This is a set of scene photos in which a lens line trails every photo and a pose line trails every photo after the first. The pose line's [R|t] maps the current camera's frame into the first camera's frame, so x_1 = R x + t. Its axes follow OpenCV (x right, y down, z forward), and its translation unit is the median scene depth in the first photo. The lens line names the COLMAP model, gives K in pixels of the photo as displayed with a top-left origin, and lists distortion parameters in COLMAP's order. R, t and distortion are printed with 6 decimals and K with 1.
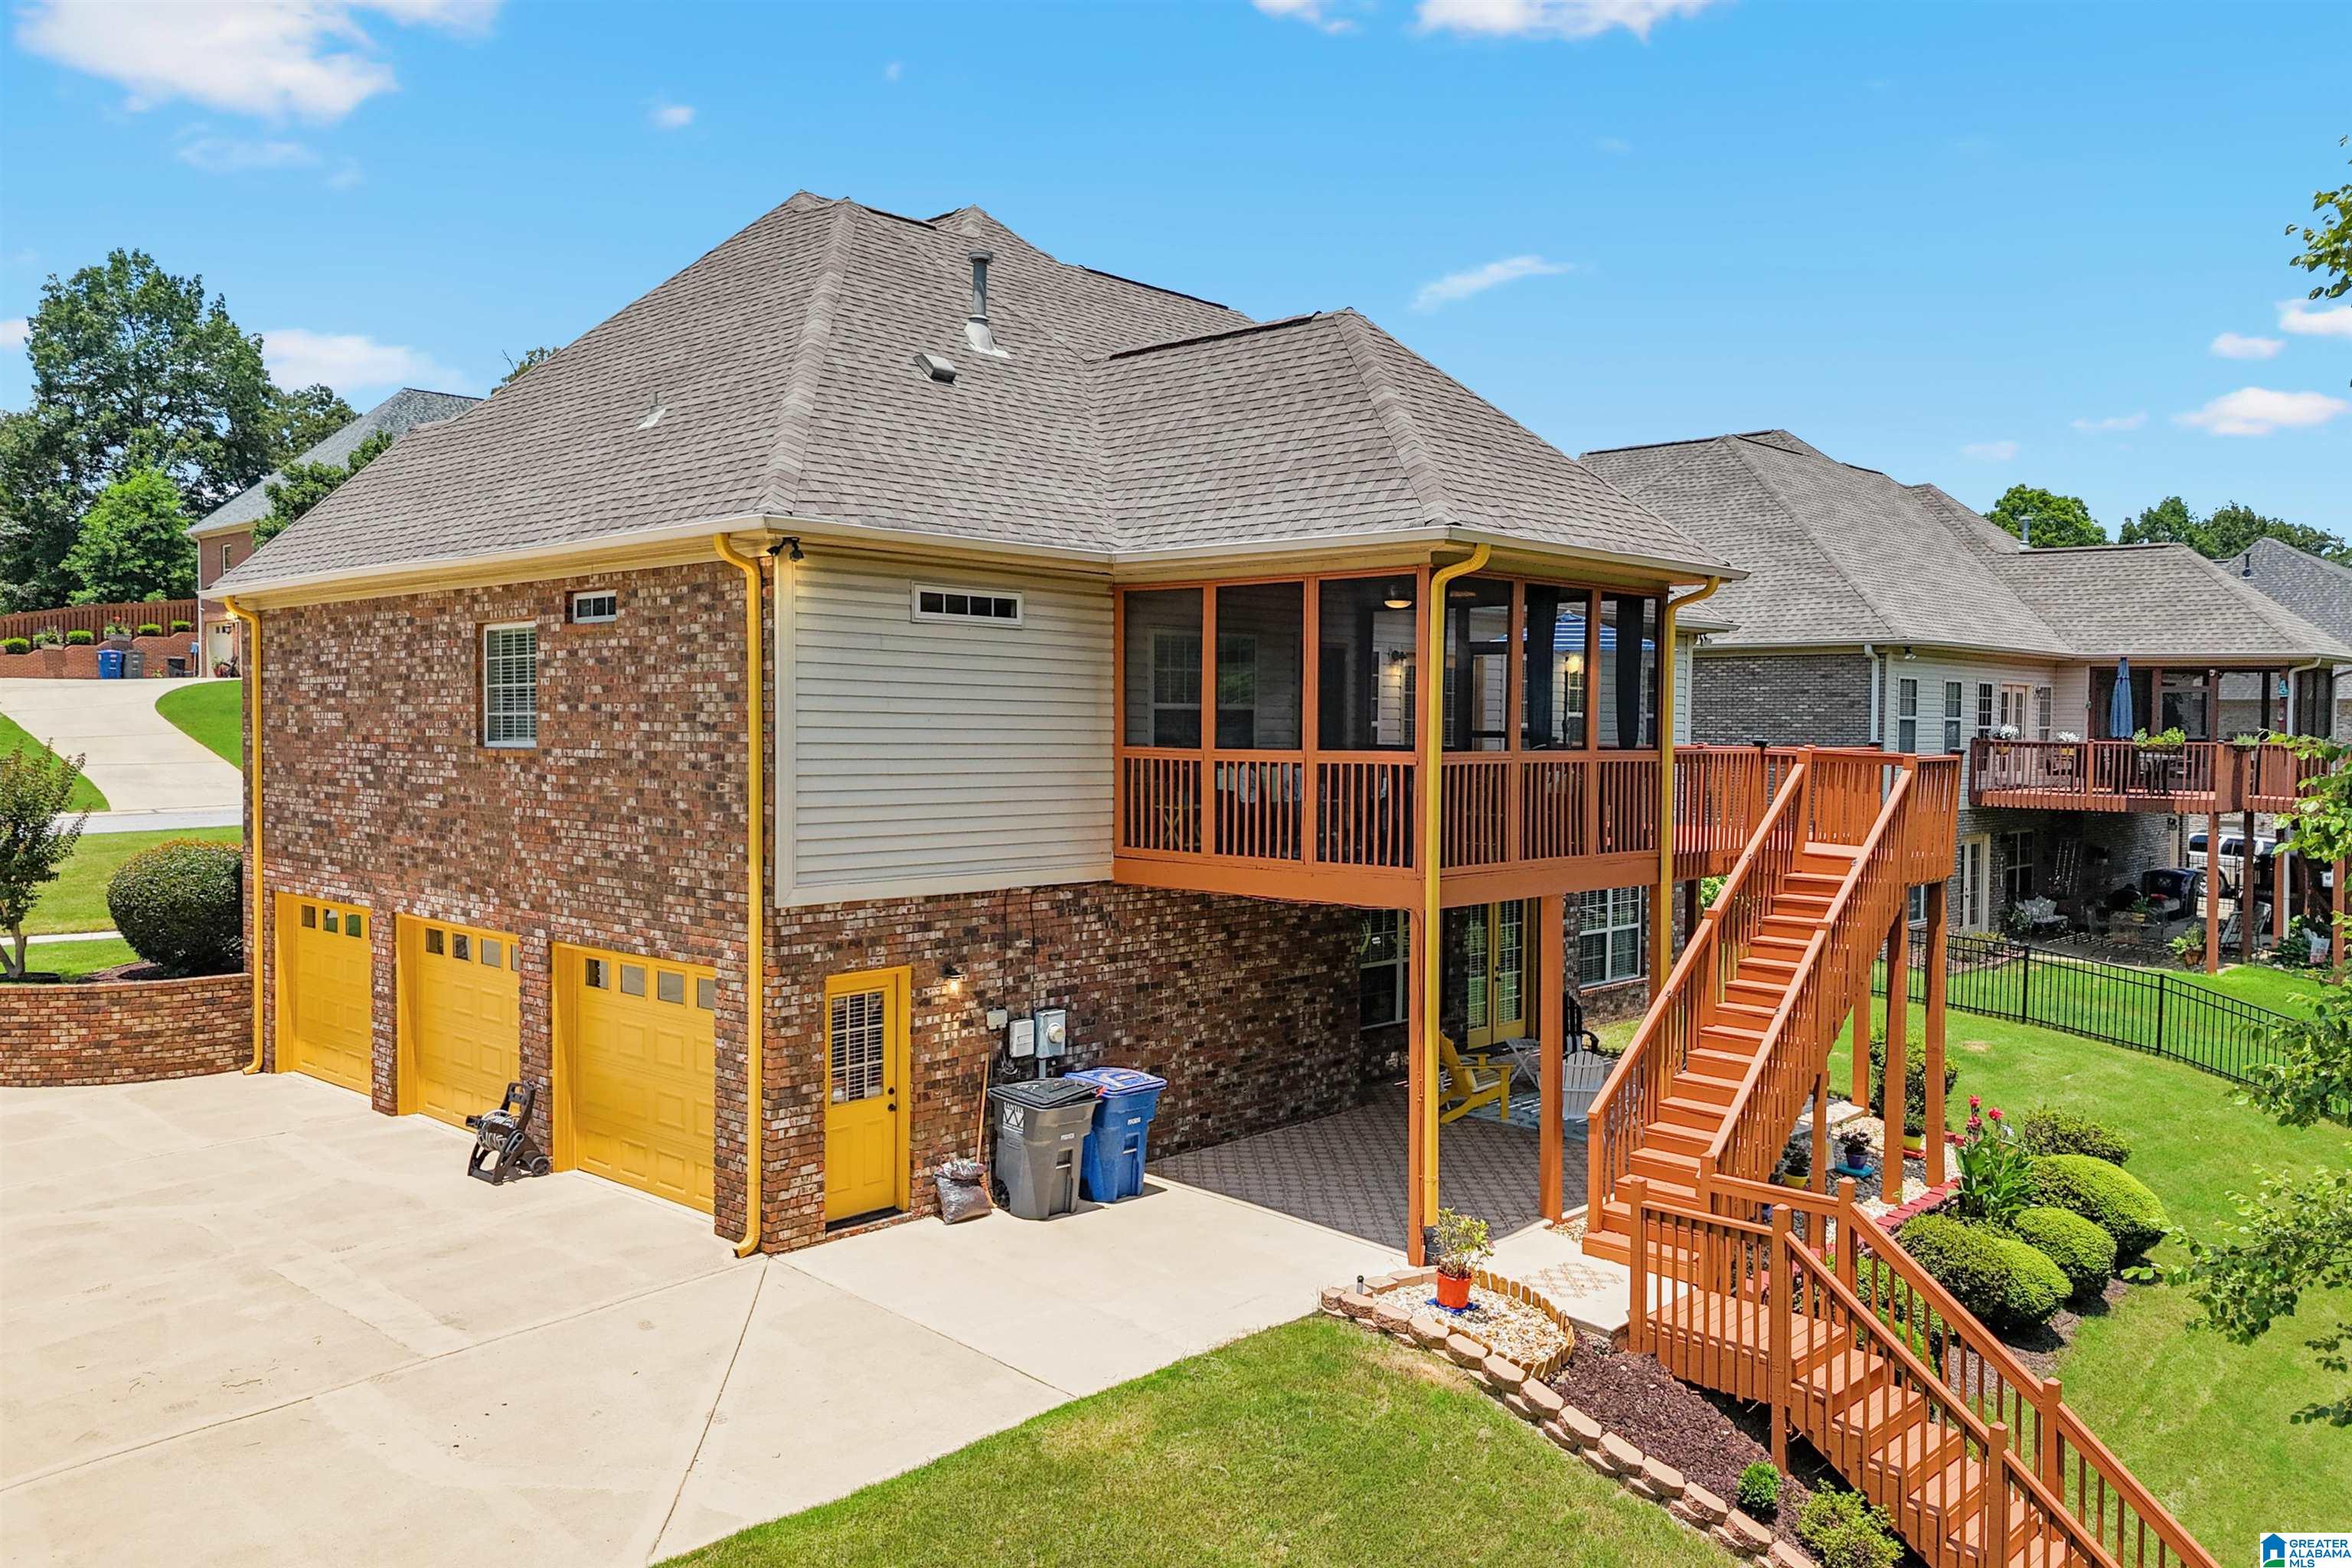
lens RADIAL K [[1719.1, 0, 1176.0], [0, 1719.1, 784.0], [0, 0, 1]] dist [0.158250, -0.249920]
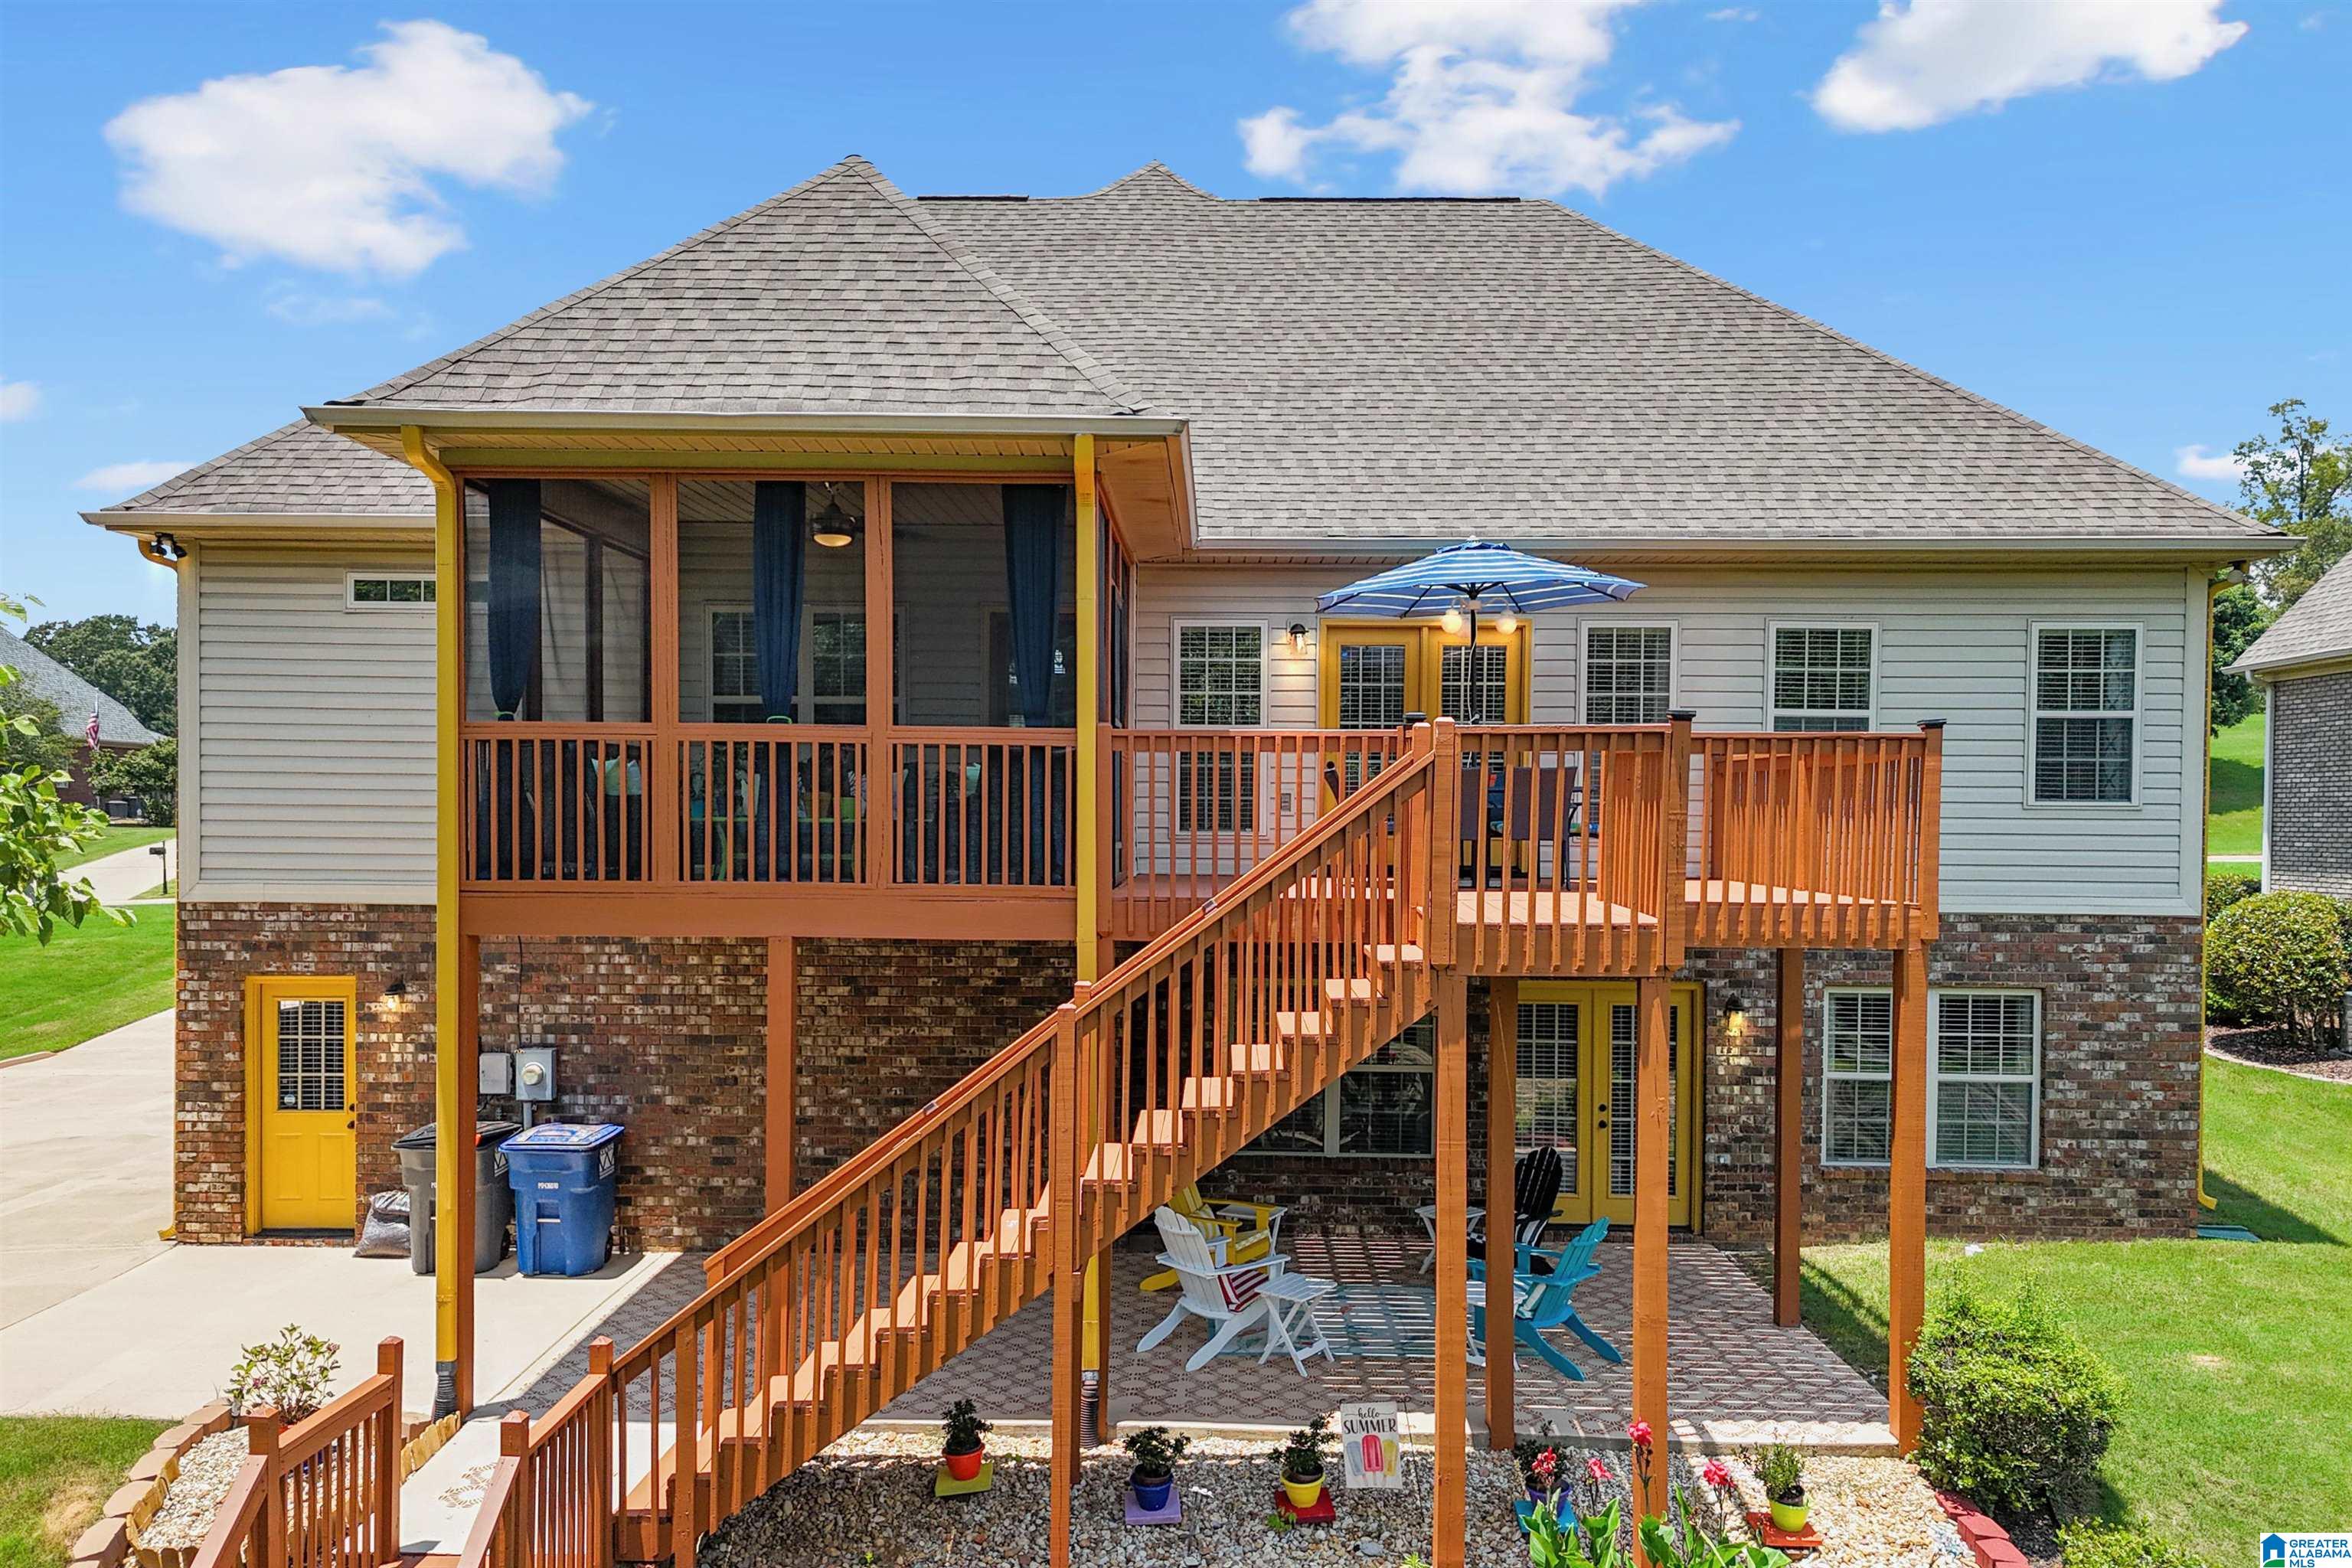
lens RADIAL K [[1724.5, 0, 1179.5], [0, 1724.5, 843.0], [0, 0, 1]] dist [0.024924, -0.001977]
pose [[0.689836, 0.009408, -0.723905, 0.828306], [-0.028128, 0.999509, -0.013814, 0.031811], [0.723419, 0.029891, 0.689762, 0.659042]]
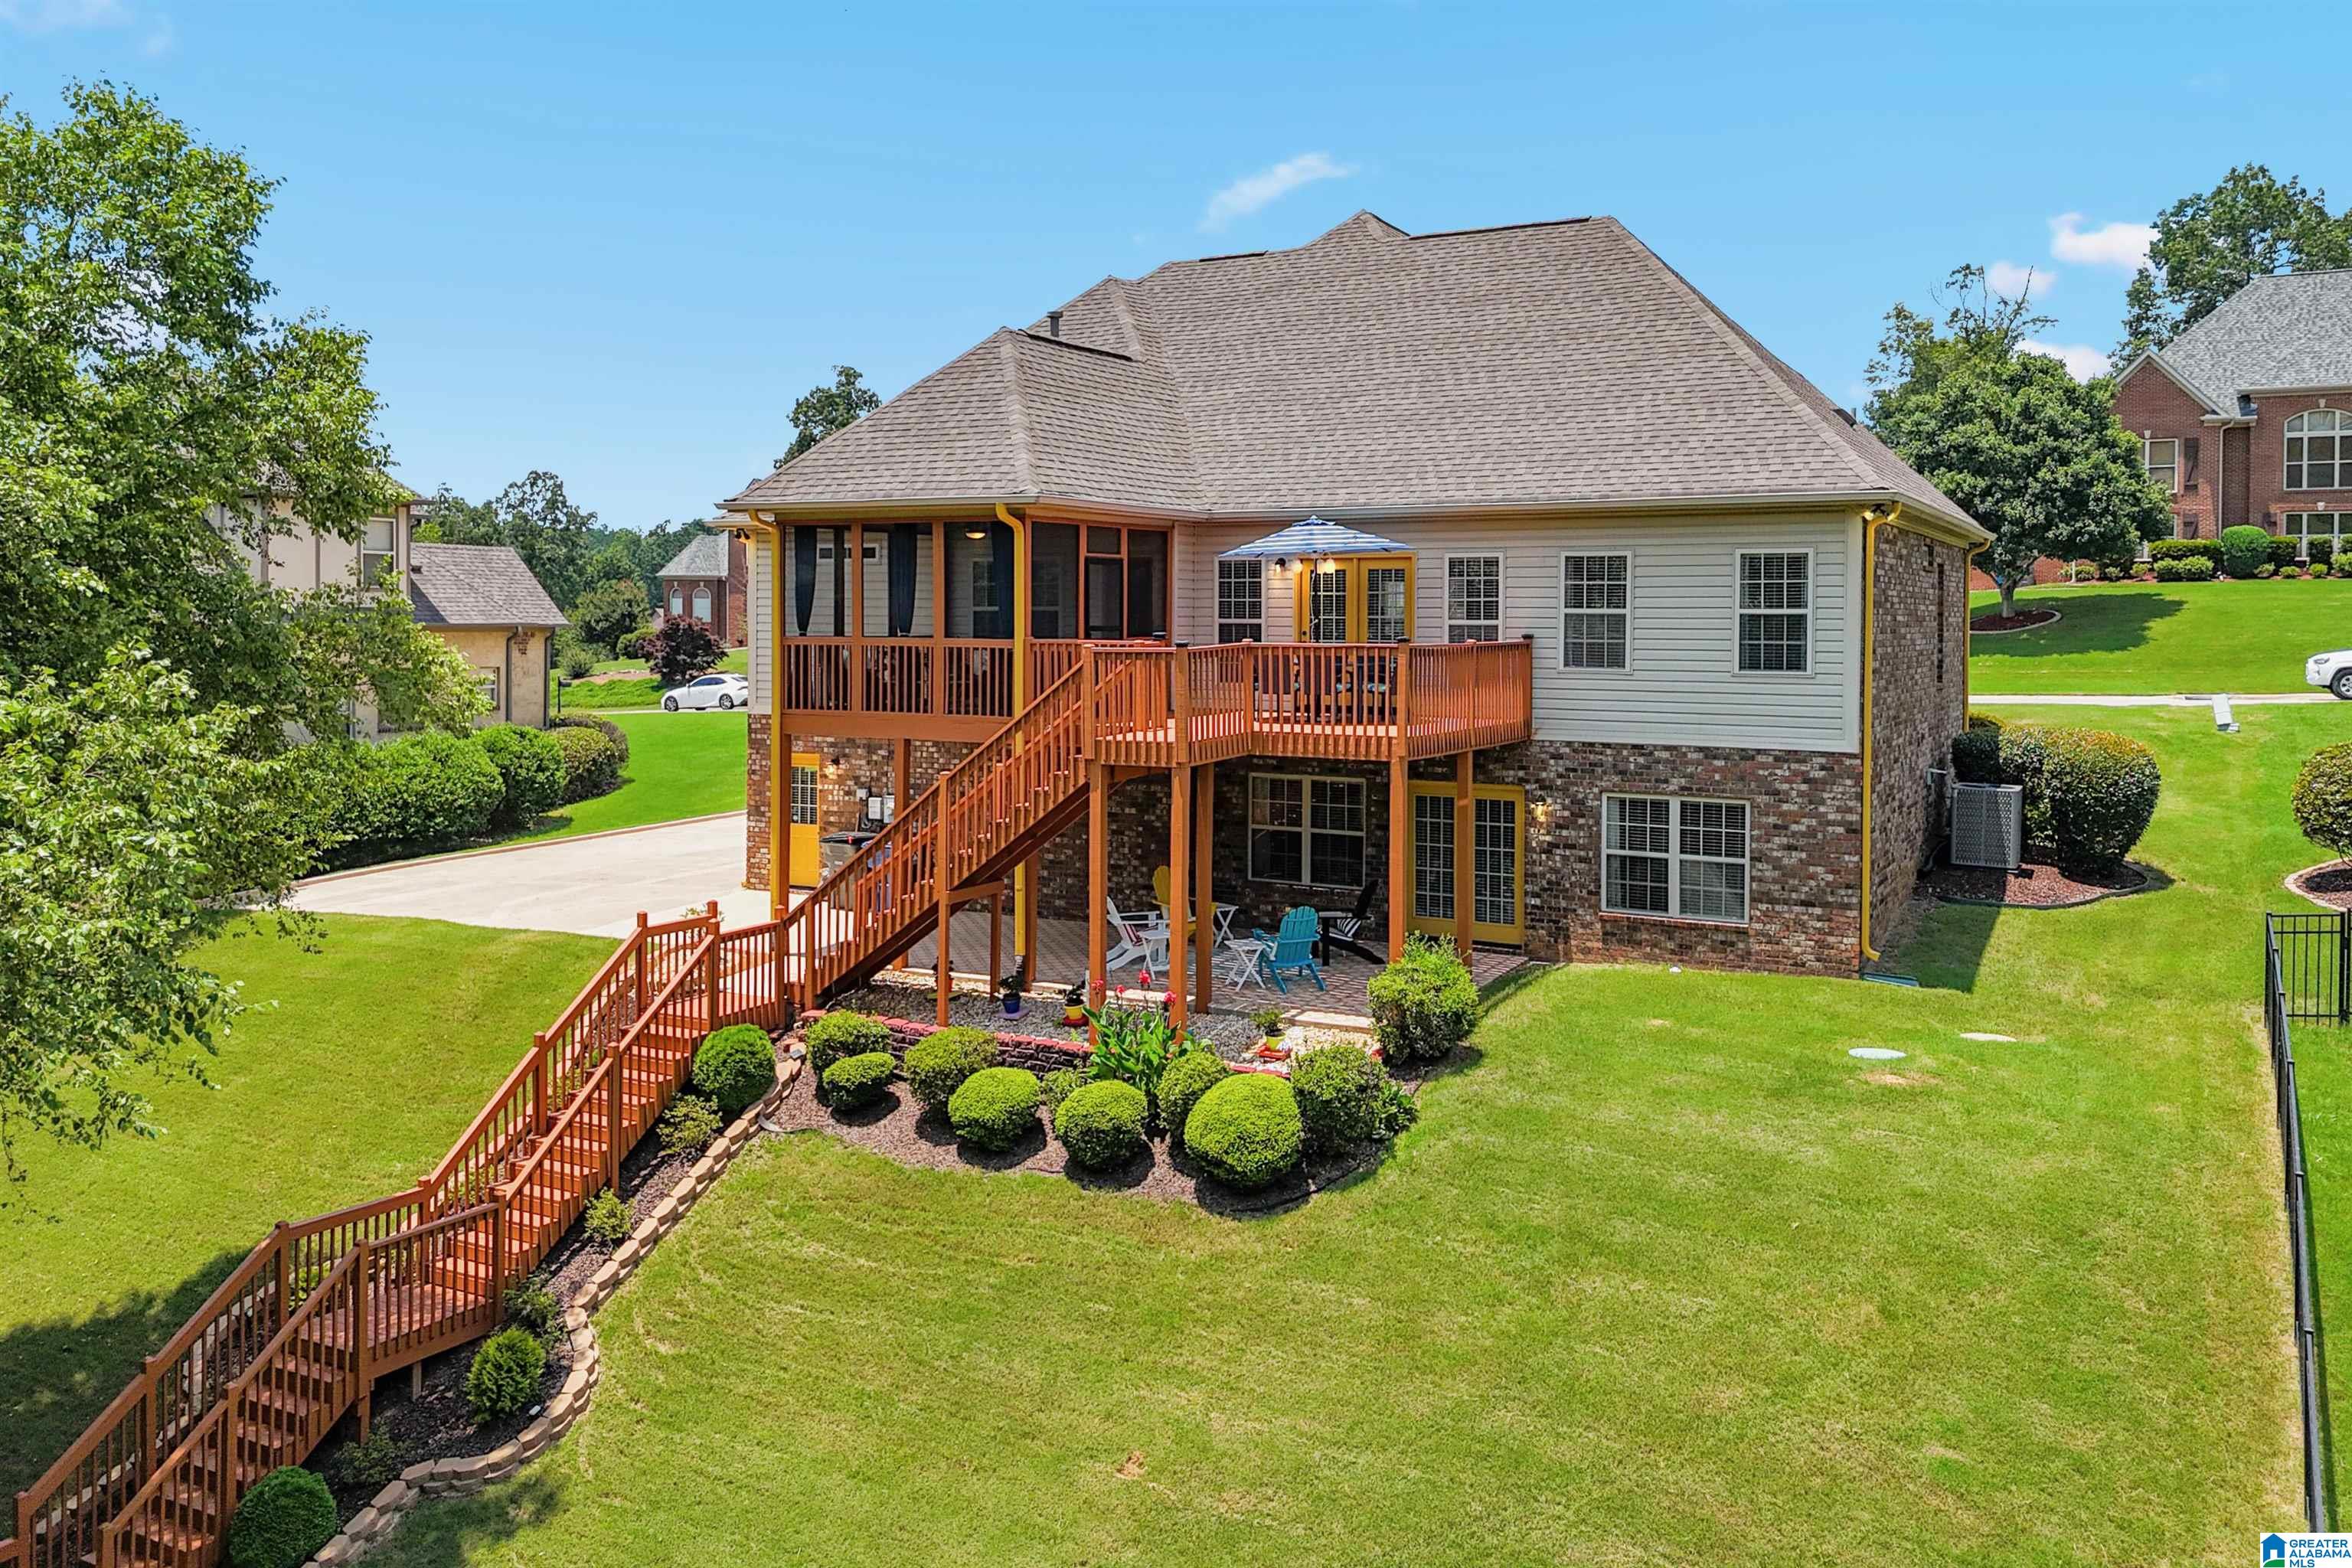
lens RADIAL K [[1721.5, 0, 1184.4], [0, 1721.5, 627.3], [0, 0, 1]] dist [0.038201, -0.004610]
pose [[0.290594, -0.002683, -0.956843, 1.655768], [-0.036083, 0.999254, -0.013760, -0.016669], [0.956166, 0.038525, 0.290281, 0.822279]]
